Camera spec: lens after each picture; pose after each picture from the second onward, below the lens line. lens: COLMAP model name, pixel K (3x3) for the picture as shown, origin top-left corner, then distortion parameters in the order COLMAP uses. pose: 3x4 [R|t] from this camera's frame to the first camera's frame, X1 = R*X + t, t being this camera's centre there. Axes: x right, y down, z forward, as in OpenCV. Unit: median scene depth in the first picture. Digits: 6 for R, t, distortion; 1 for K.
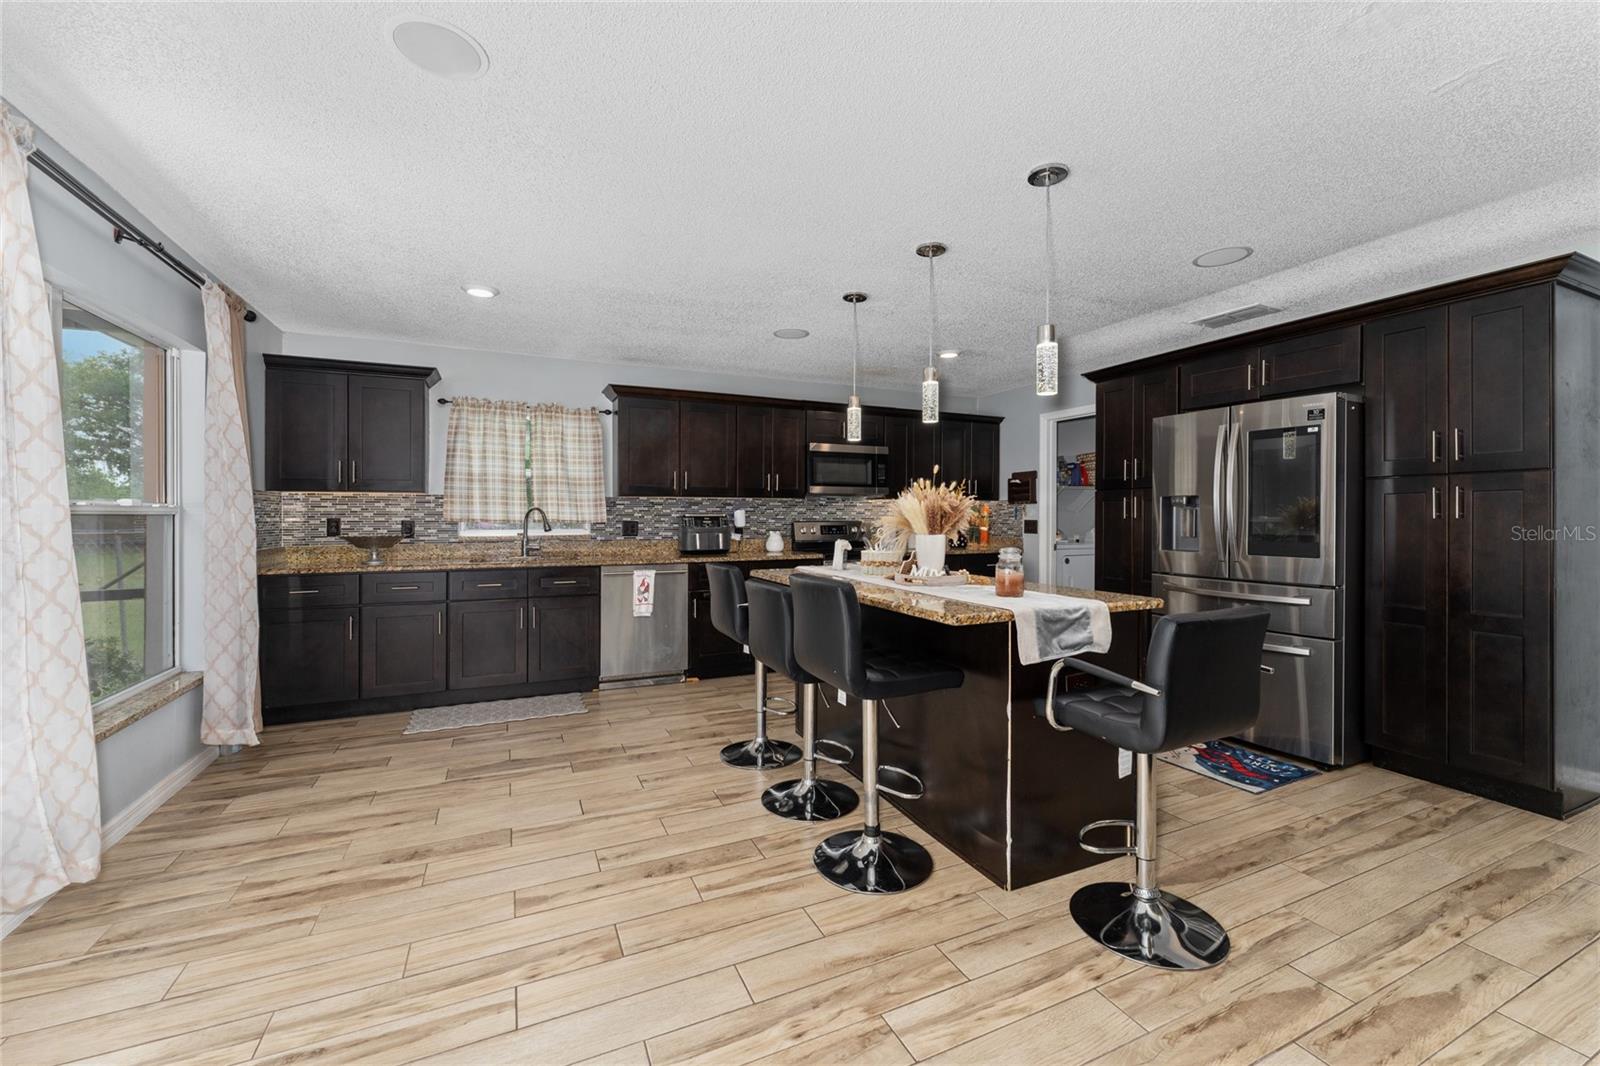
lens RADIAL K [[644.9, 0, 802.0], [0, 644.9, 523.6], [0, 0, 1]] dist [0.000741, -0.000033]
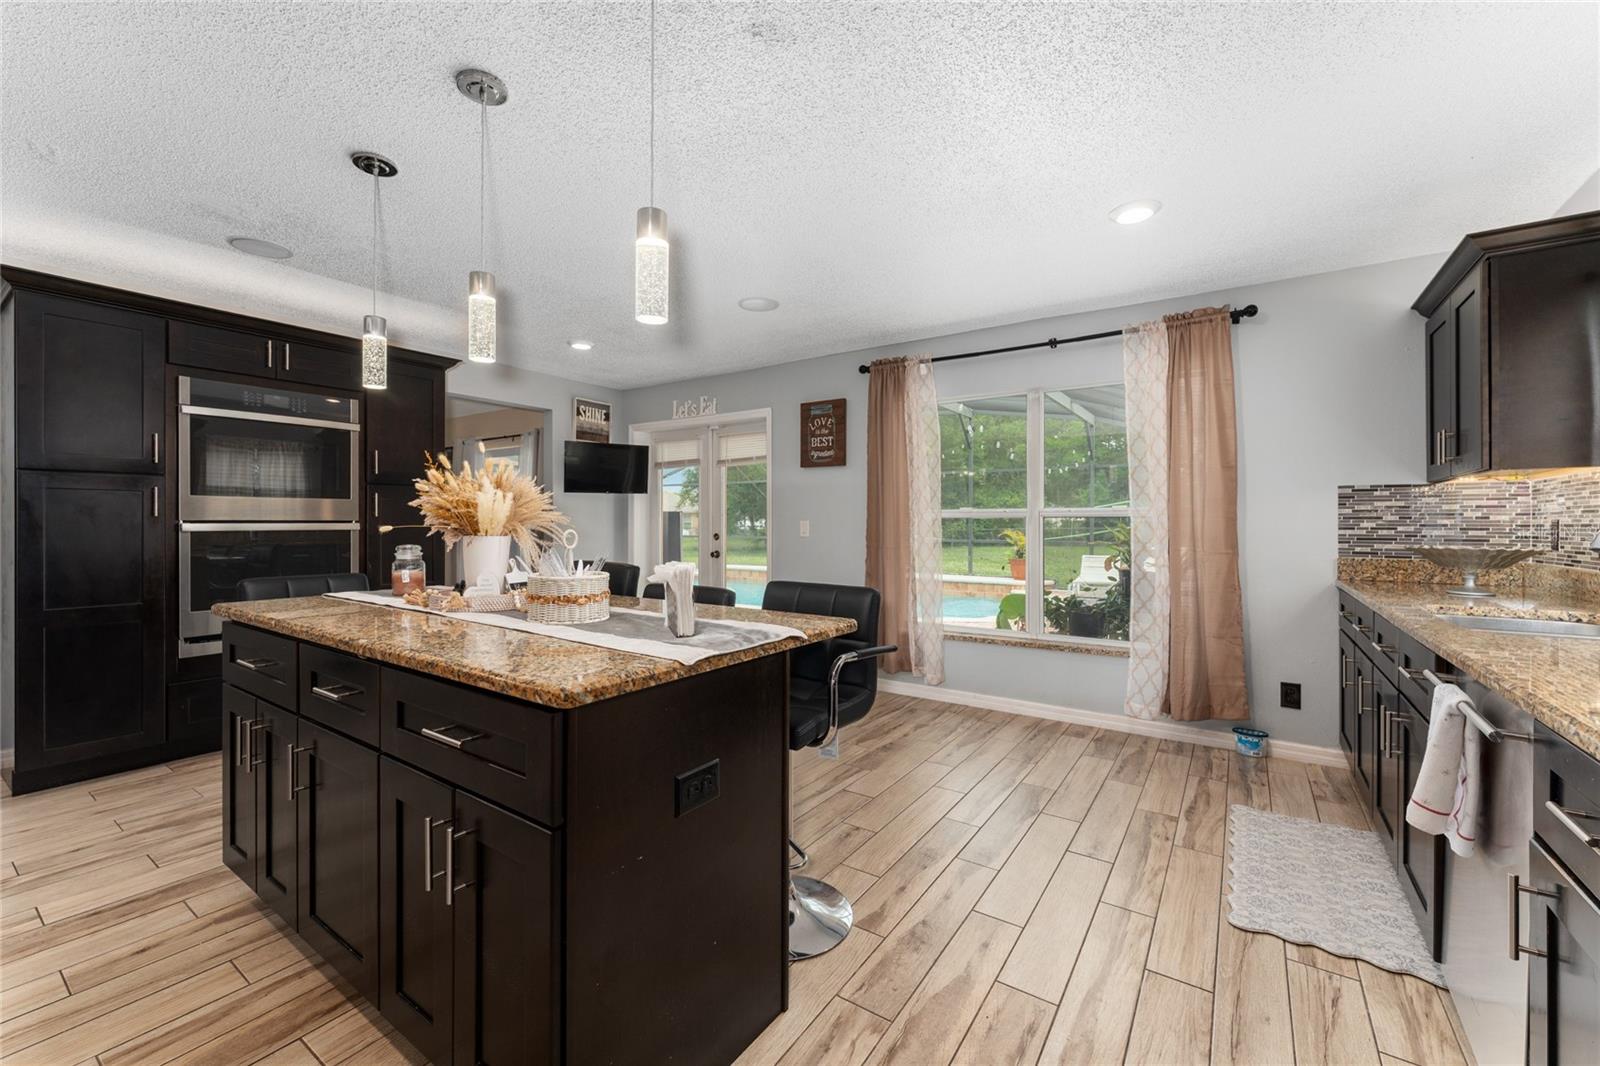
lens RADIAL K [[644.9, 0, 799.6], [0, 644.9, 523.4], [0, 0, 1]] dist [0.000741, -0.000033]
pose [[-0.863689, -0.004377, -0.504007, 0.178972], [-0.007795, 0.999959, 0.004673, -0.002792], [0.503965, 0.007965, -0.863687, 1.227565]]
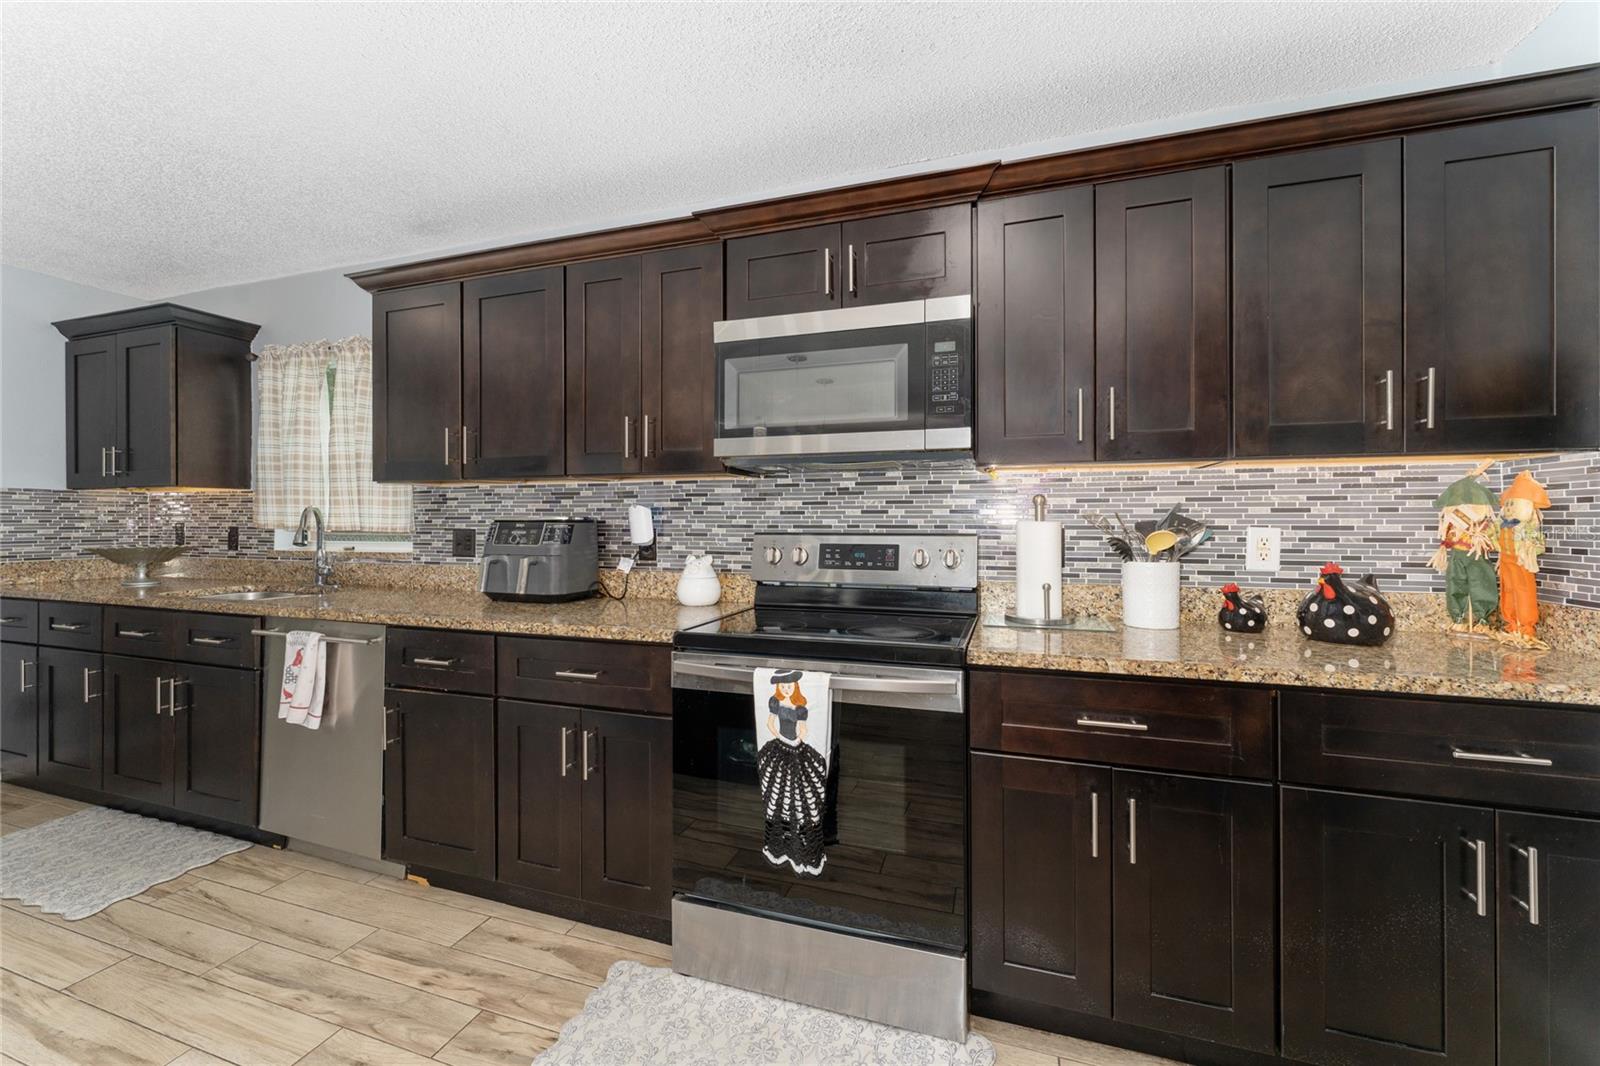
lens RADIAL K [[644.9, 0, 797.1], [0, 644.9, 518.3], [0, 0, 1]] dist [0.000741, -0.000033]
pose [[0.724032, -0.002216, -0.689763, 0.396070], [-0.005617, 0.999943, -0.009109, -0.012459], [0.689743, 0.010470, 0.723978, 1.002752]]
